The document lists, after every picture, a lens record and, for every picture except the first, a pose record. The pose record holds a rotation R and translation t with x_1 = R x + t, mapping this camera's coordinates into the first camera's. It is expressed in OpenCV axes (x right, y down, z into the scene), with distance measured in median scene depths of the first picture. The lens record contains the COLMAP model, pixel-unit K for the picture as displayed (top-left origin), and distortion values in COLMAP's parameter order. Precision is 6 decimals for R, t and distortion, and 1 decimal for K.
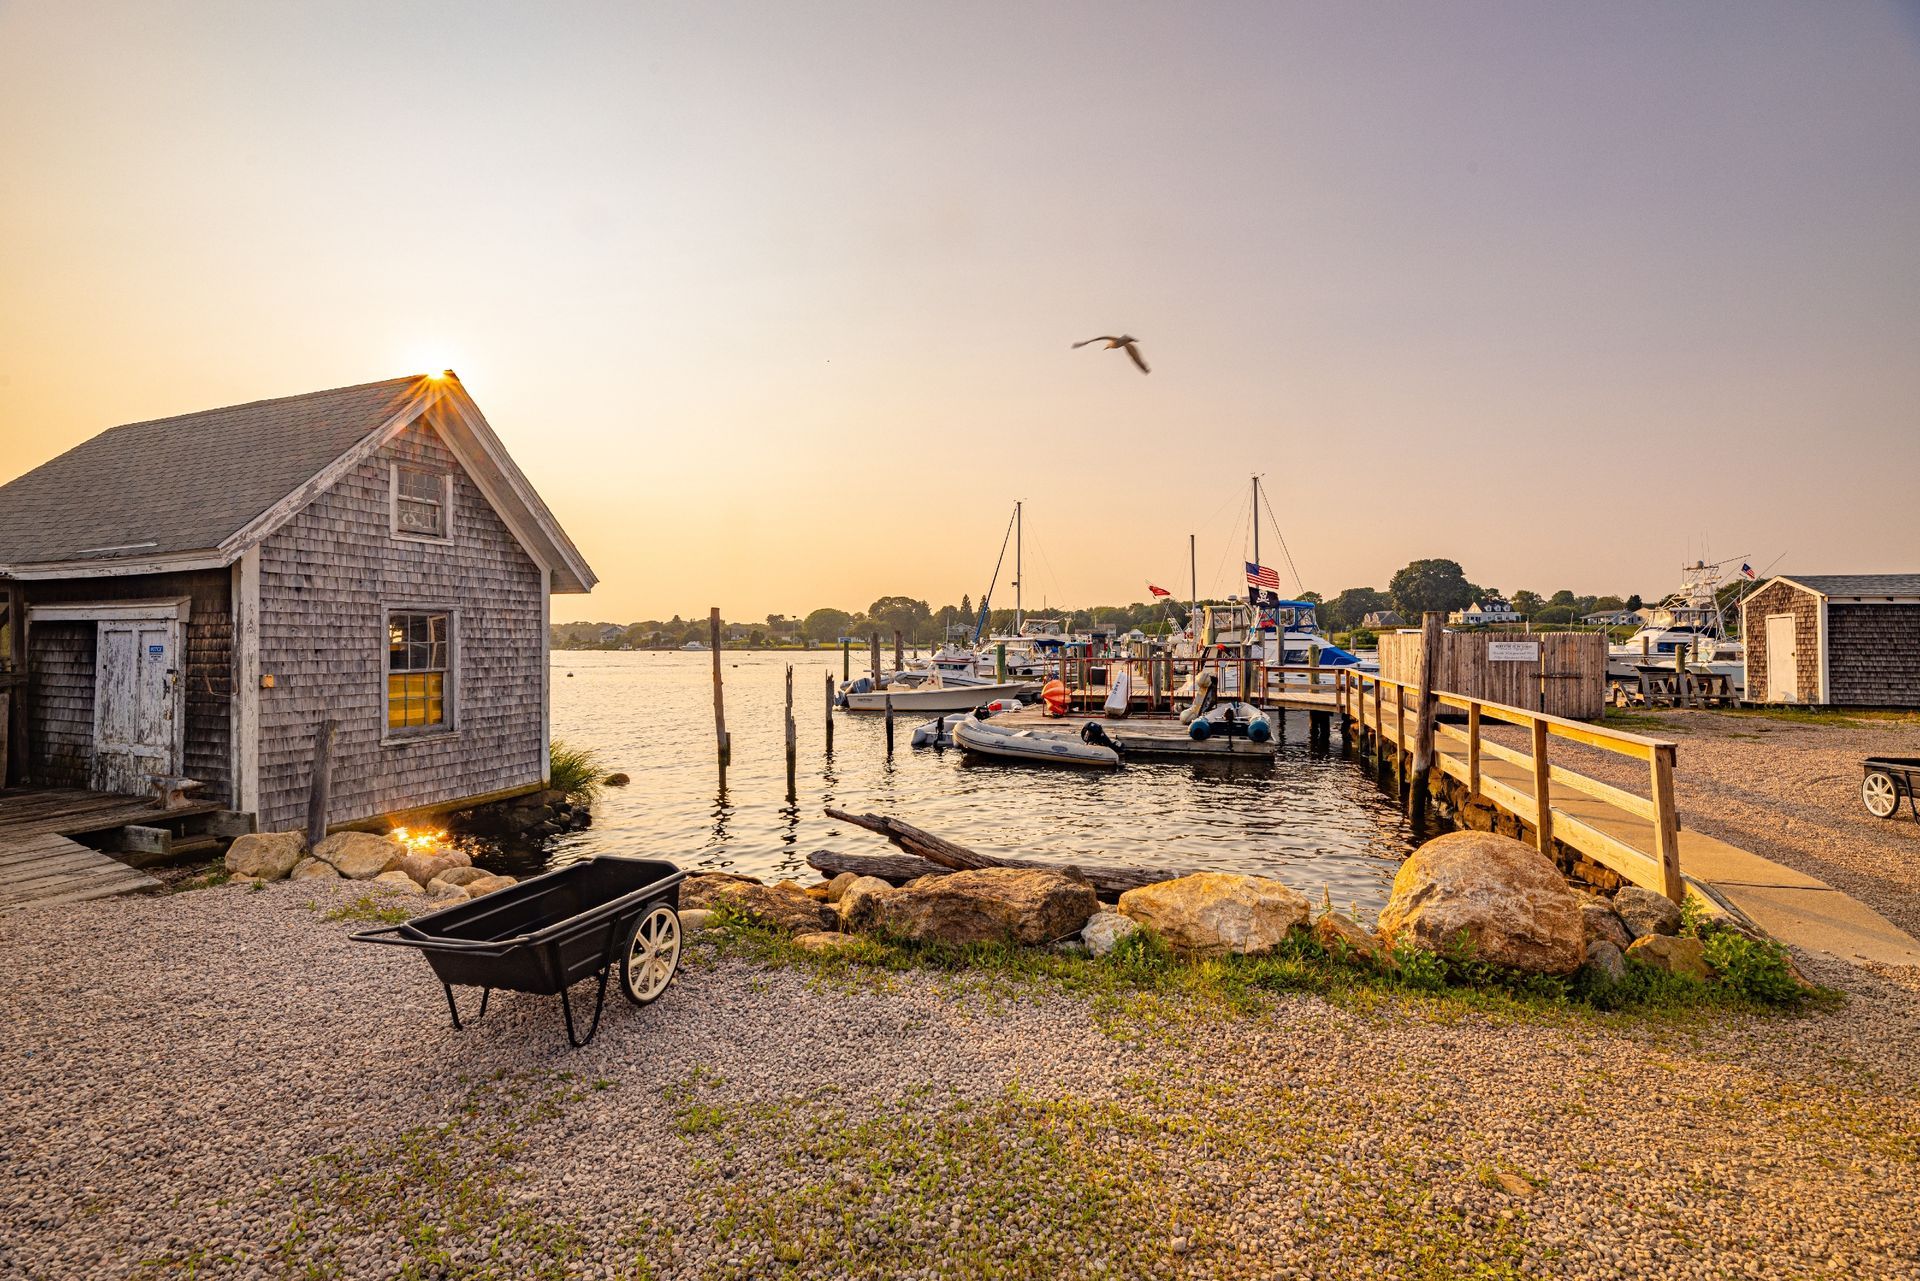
lens RADIAL K [[803.1, 0, 960.0], [0, 803.1, 640.5], [0, 0, 1]] dist [-0.001251, -0.006468]
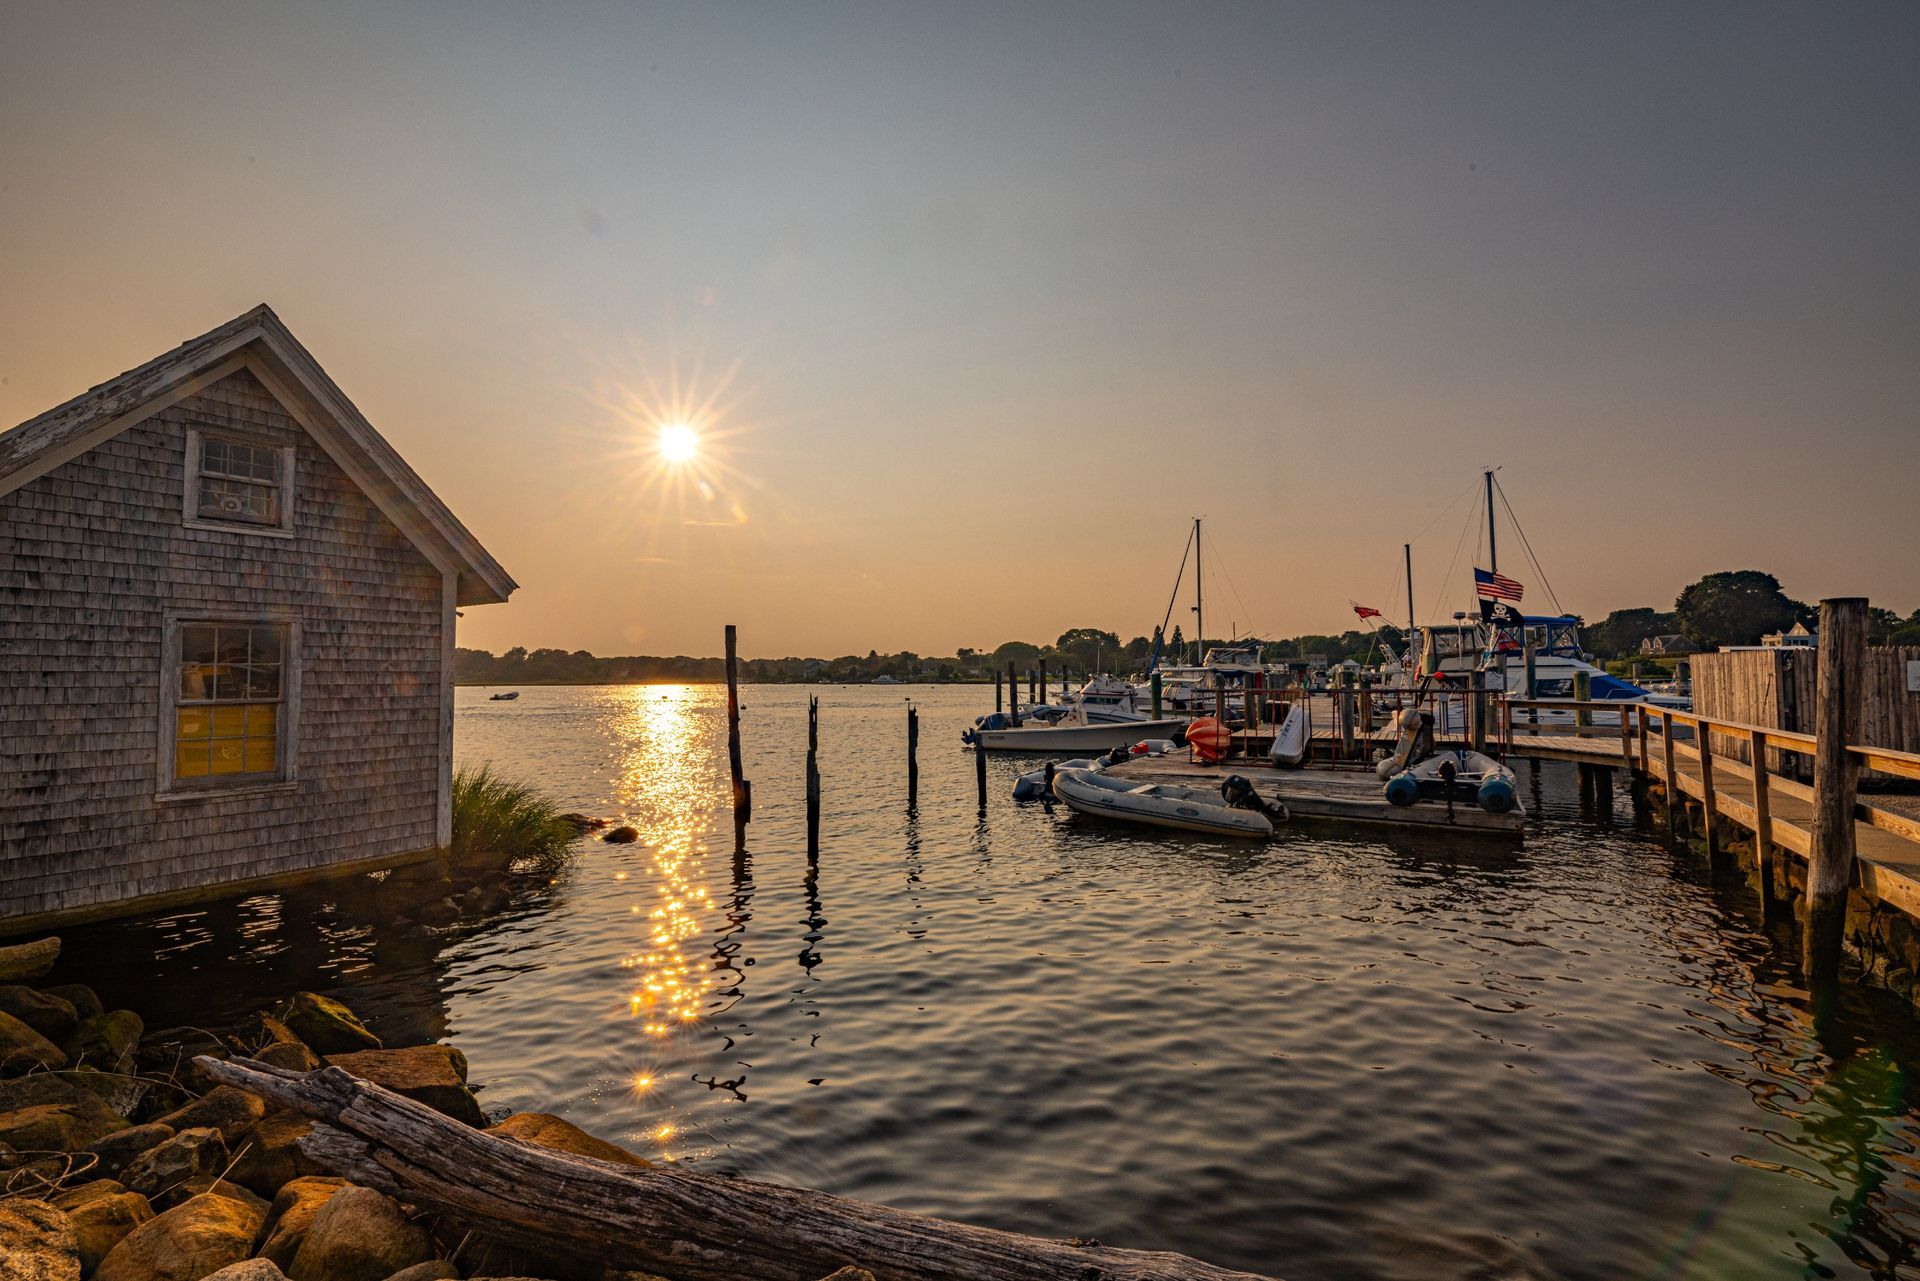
lens RADIAL K [[803.1, 0, 960.0], [0, 803.1, 640.5], [0, 0, 1]] dist [-0.001251, -0.006468]
pose [[0.971571, -0.014734, -0.236290, 0.085935], [0.004875, 0.999095, -0.042252, 0.007627], [0.236698, 0.039899, 0.970764, 0.211443]]
